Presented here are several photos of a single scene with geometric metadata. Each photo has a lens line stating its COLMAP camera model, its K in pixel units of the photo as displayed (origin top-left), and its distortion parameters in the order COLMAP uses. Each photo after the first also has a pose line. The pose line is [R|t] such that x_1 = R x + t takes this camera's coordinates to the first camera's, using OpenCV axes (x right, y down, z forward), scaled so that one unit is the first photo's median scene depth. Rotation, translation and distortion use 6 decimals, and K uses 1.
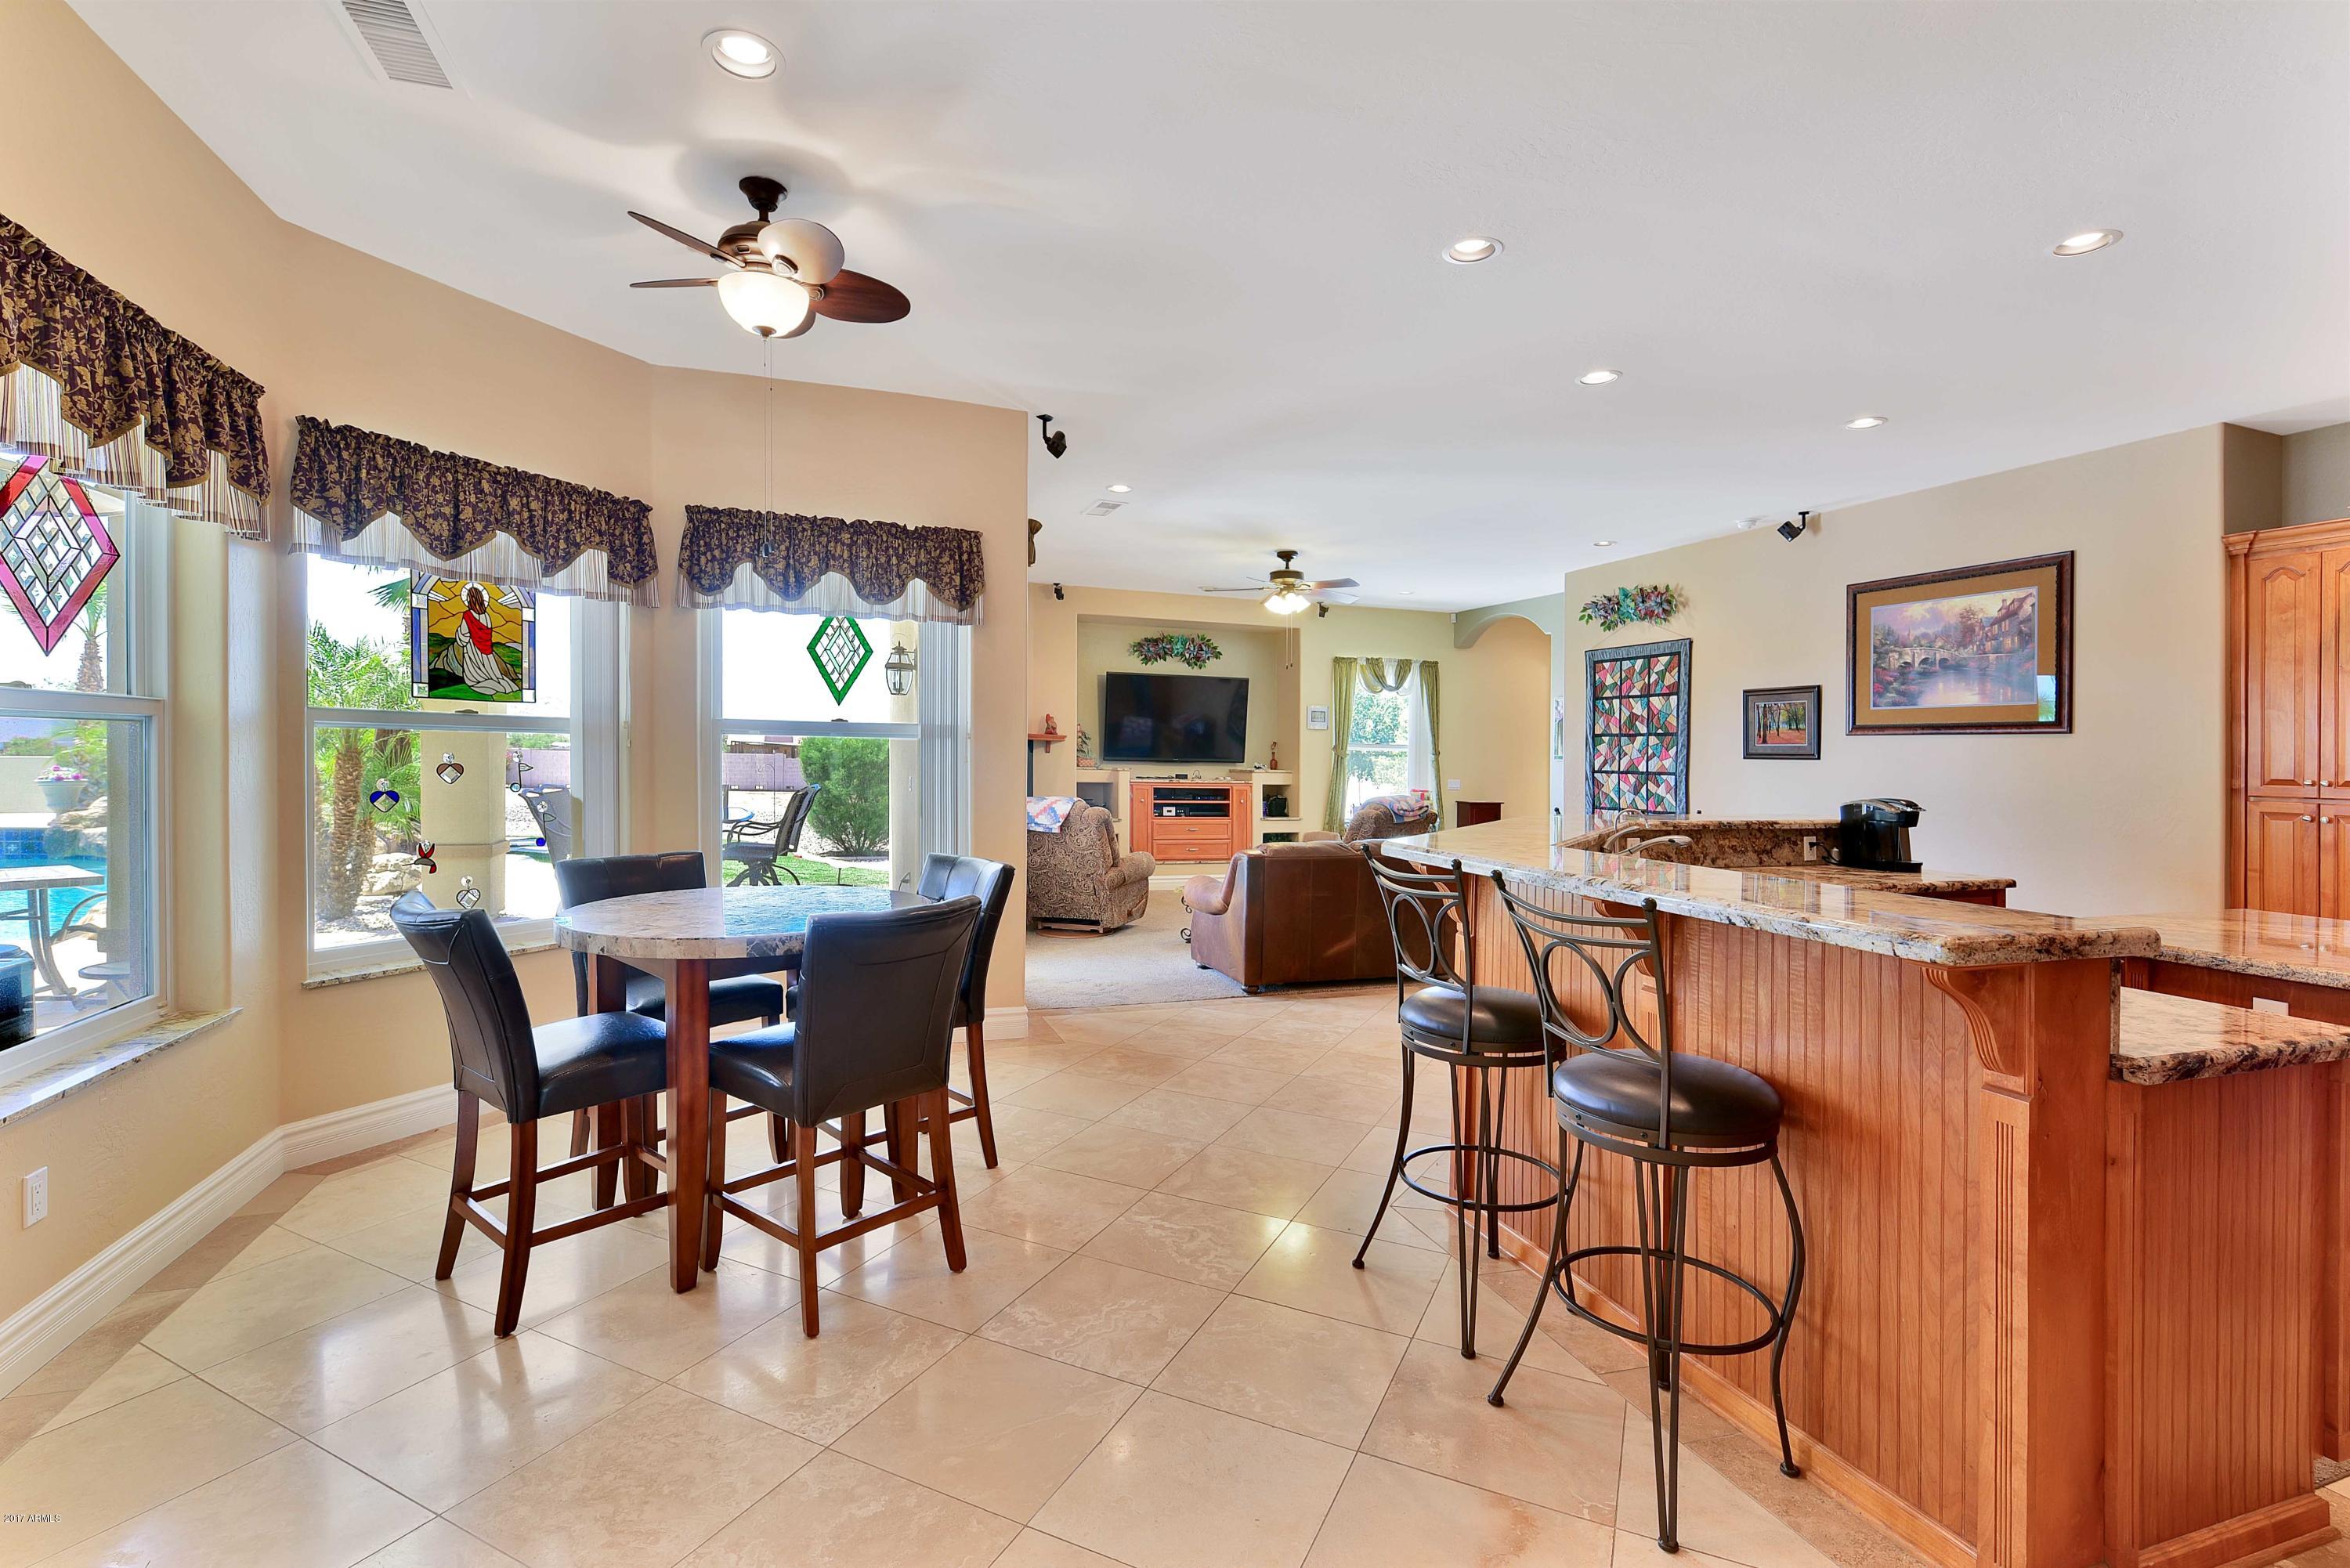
lens RADIAL K [[1059.6, 0, 1220.0], [0, 1059.6, 765.4], [0, 0, 1]] dist [0.001820, -0.001591]
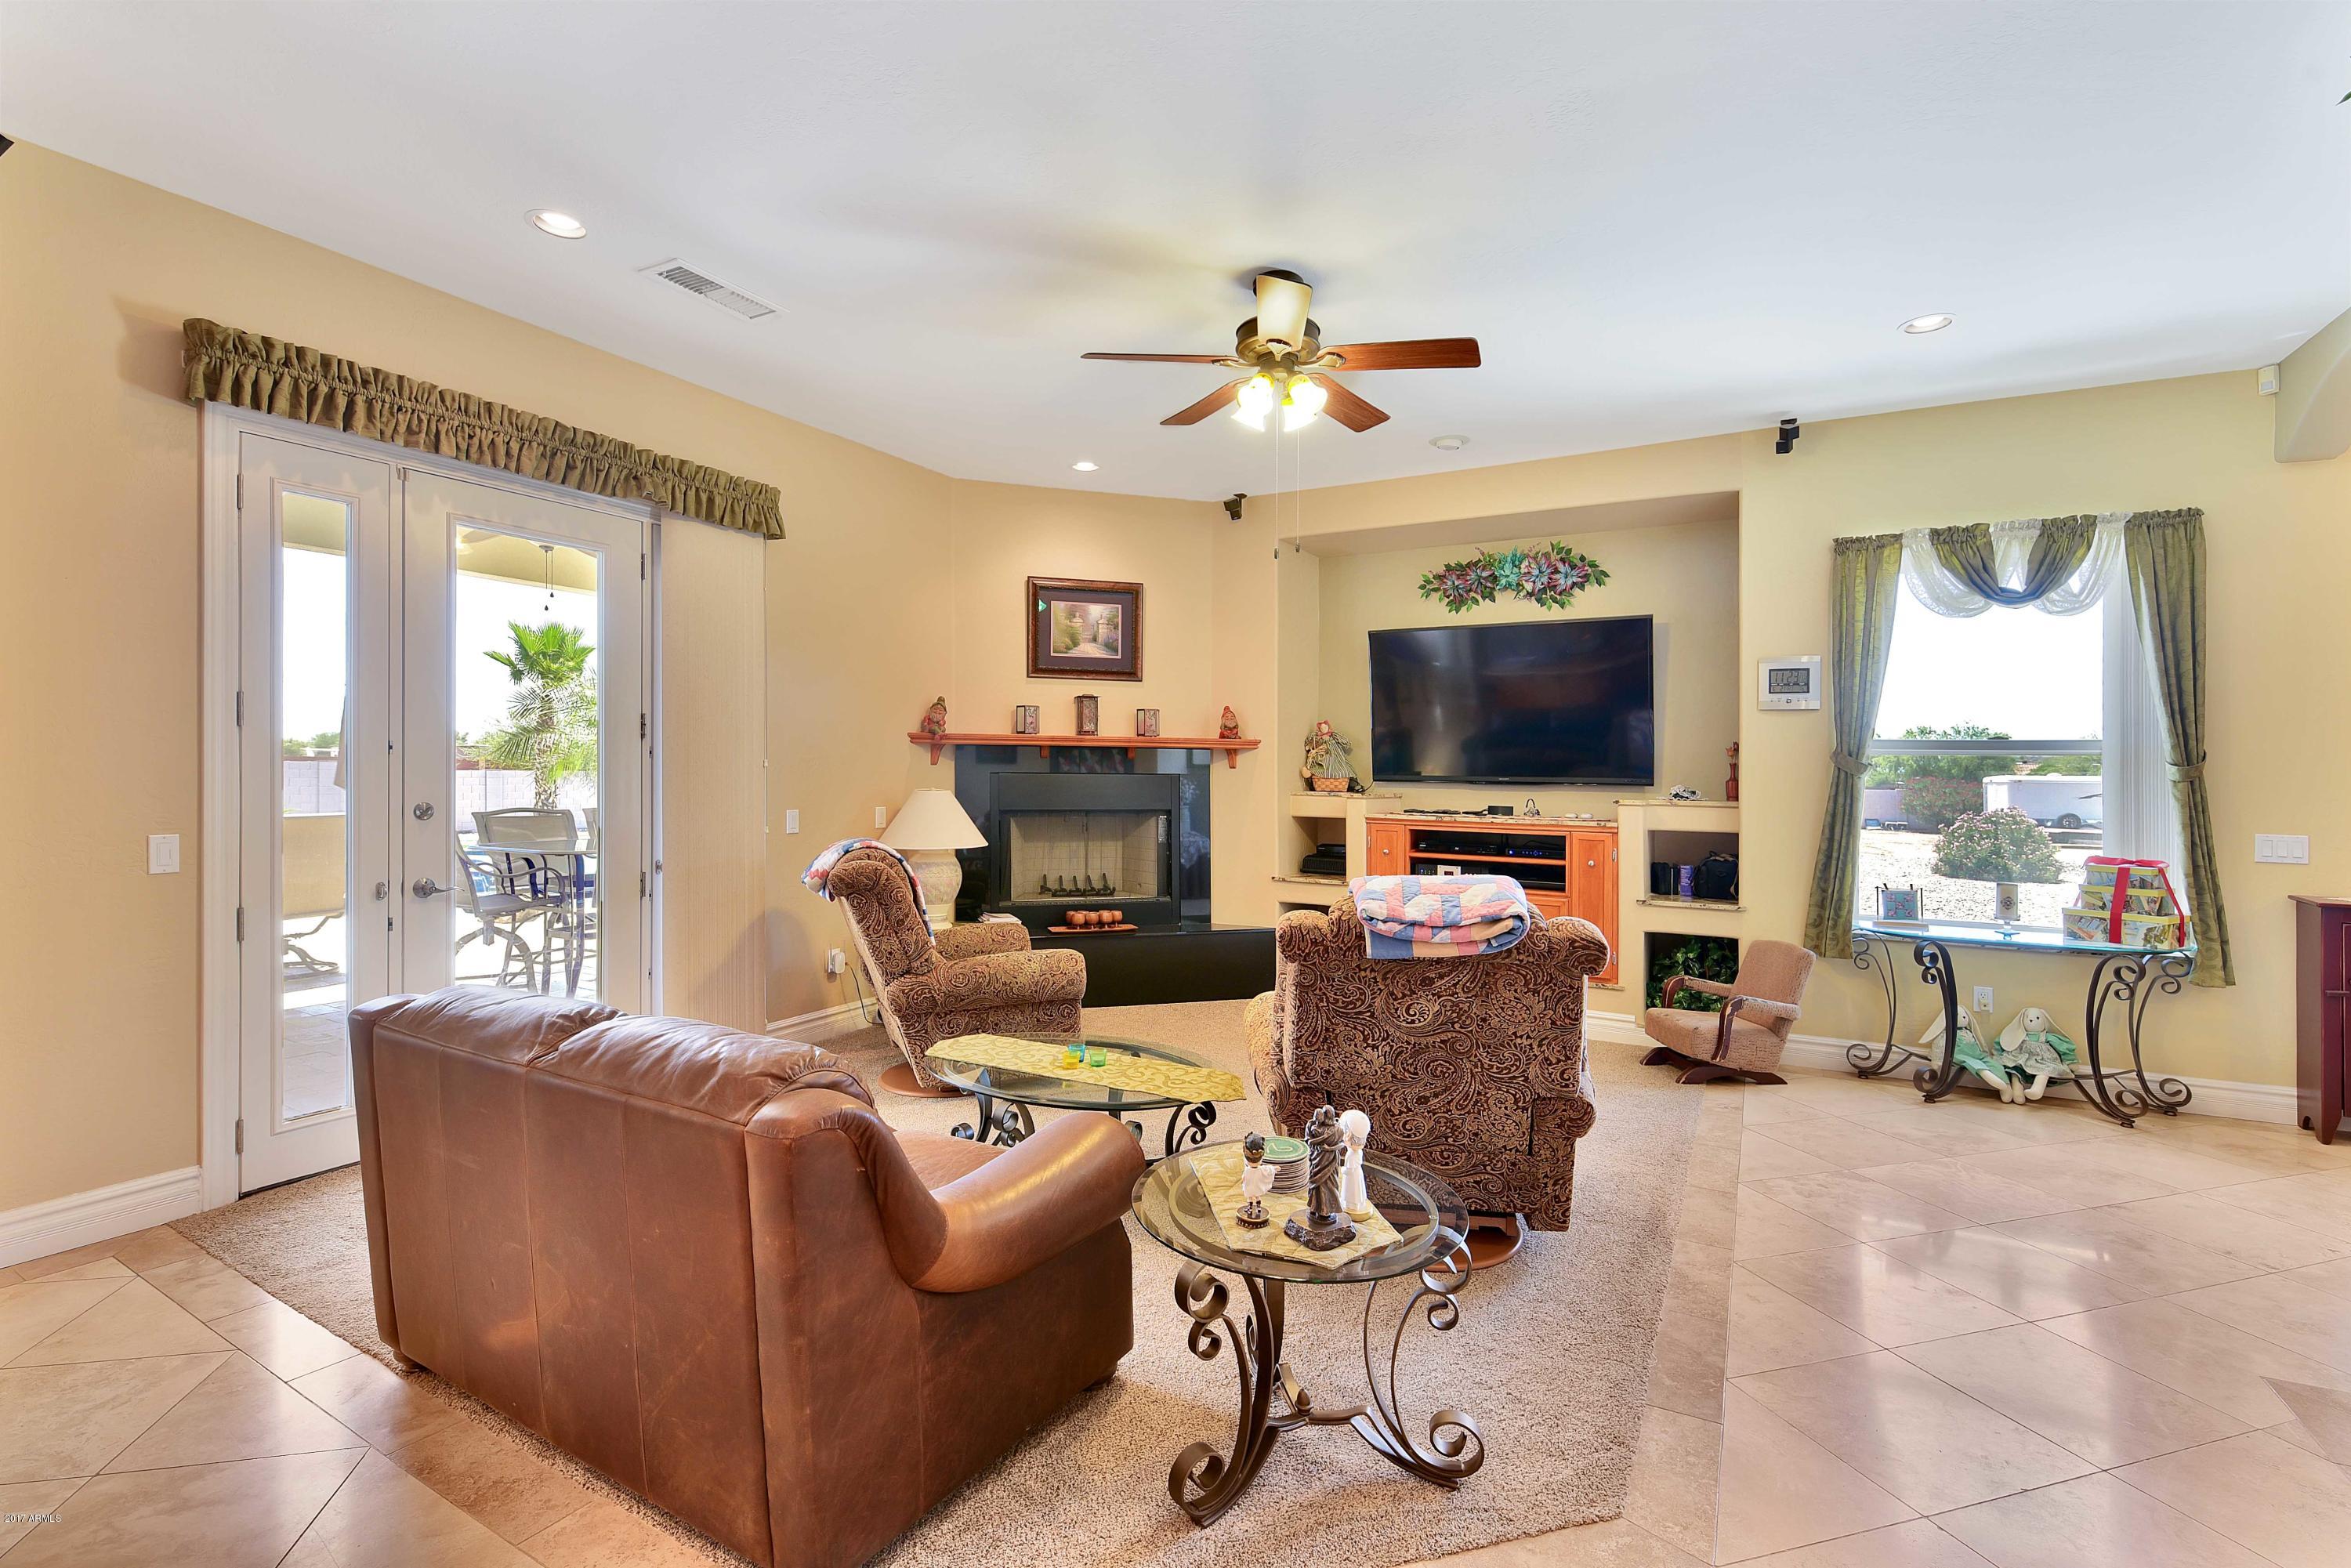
lens RADIAL K [[1060.1, 0, 1178.1], [0, 1060.1, 760.0], [0, 0, 1]] dist [0.001820, -0.001591]
pose [[0.638491, -0.017171, -0.769438, 0.268742], [-0.007532, 0.999564, -0.028556, 0.001329], [0.769593, 0.024028, 0.638083, 0.521238]]
